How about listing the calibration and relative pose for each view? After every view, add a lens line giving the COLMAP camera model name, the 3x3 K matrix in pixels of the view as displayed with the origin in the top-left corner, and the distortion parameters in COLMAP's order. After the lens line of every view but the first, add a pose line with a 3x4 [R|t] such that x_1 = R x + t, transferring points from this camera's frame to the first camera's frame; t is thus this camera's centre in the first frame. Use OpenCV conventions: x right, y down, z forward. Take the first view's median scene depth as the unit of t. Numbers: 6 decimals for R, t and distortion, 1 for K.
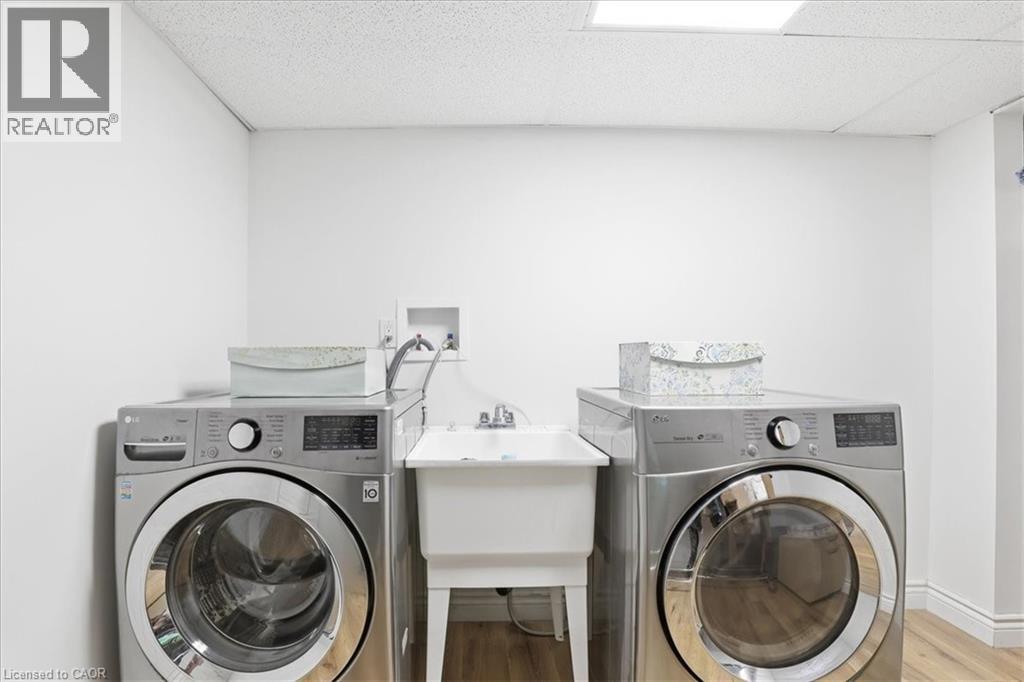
lens RADIAL K [[473.9, 0, 516.6], [0, 473.9, 356.1], [0, 0, 1]] dist [-0.036858, -0.000230]
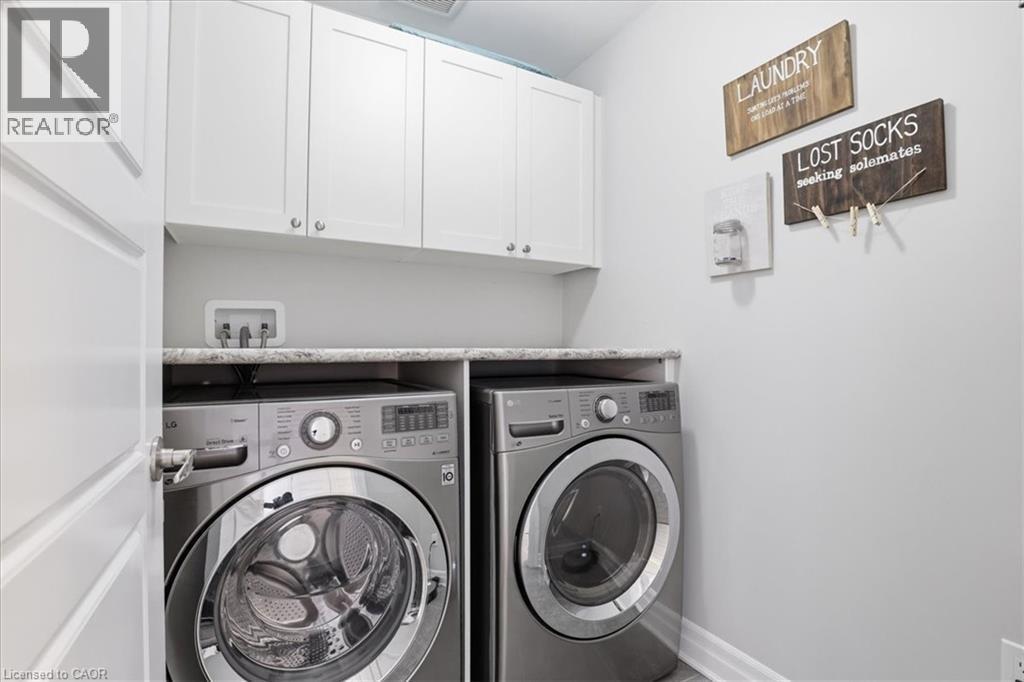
lens RADIAL K [[473.9, 0, 516.6], [0, 473.9, 356.1], [0, 0, 1]] dist [-0.036858, -0.000230]
pose [[0.897538, -0.009270, 0.440840, -0.627865], [0.000232, 0.999789, 0.020550, 0.007798], [-0.440937, -0.018342, 0.897350, 0.013712]]
